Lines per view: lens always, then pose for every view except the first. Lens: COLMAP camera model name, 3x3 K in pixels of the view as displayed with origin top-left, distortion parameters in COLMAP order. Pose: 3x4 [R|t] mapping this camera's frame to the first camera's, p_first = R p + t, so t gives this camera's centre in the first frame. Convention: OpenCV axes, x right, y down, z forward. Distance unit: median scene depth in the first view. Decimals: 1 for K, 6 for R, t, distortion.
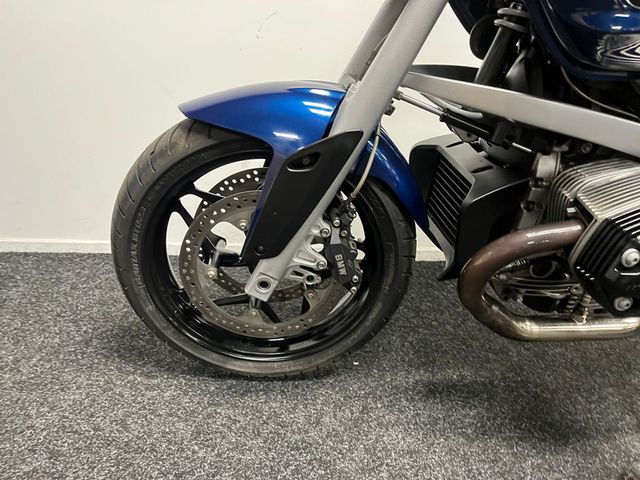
lens RADIAL K [[482.0, 0, 317.7], [0, 482.0, 238.2], [0, 0, 1]] dist [0.069523, -0.103317]
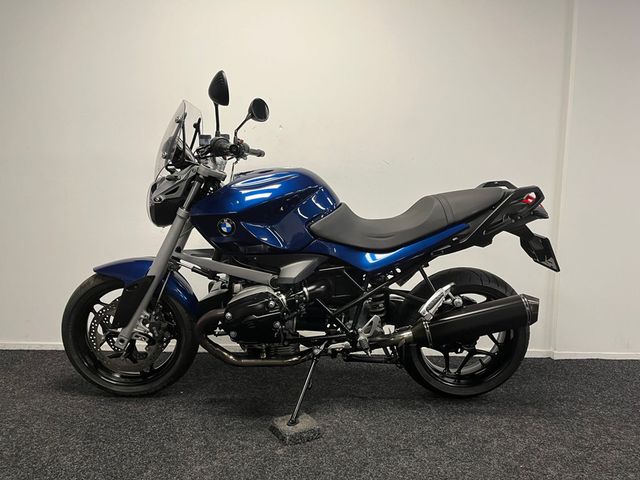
lens RADIAL K [[482.0, 0, 317.7], [0, 482.0, 238.2], [0, 0, 1]] dist [0.069523, -0.103317]
pose [[0.999105, -0.022079, -0.036089, 0.889396], [0.010231, 0.953794, -0.300286, 0.322710], [0.041051, 0.299648, 0.953166, -1.293695]]
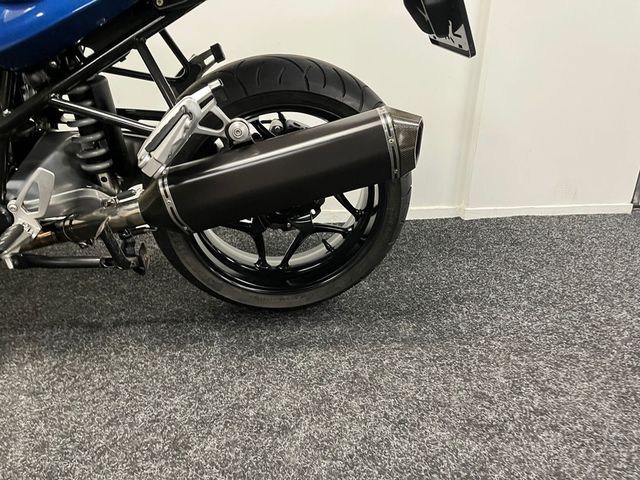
lens RADIAL K [[482.0, 0, 317.7], [0, 482.0, 238.2], [0, 0, 1]] dist [0.069523, -0.103317]
pose [[0.996226, -0.059761, 0.062948, 1.527484], [0.058638, 0.998088, 0.019535, 0.140601], [-0.063995, -0.015770, 0.997826, -0.014419]]
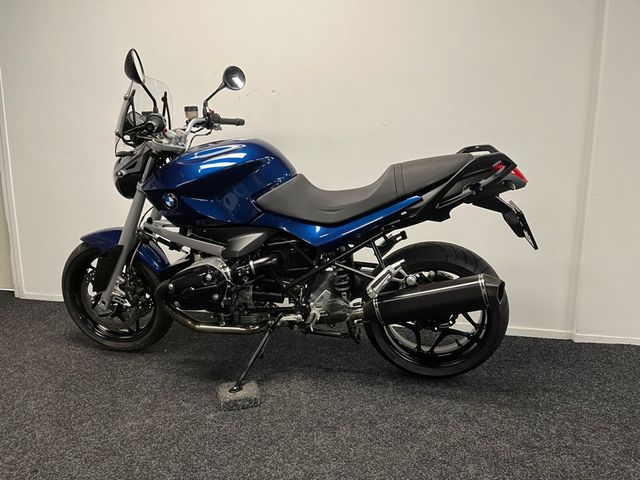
lens RADIAL K [[482.0, 0, 317.7], [0, 482.0, 238.2], [0, 0, 1]] dist [0.069523, -0.103317]
pose [[0.961313, 0.000485, -0.275459, 1.632995], [-0.058003, 0.977934, -0.200700, 0.204402], [0.269283, 0.208913, 0.940129, -1.158440]]
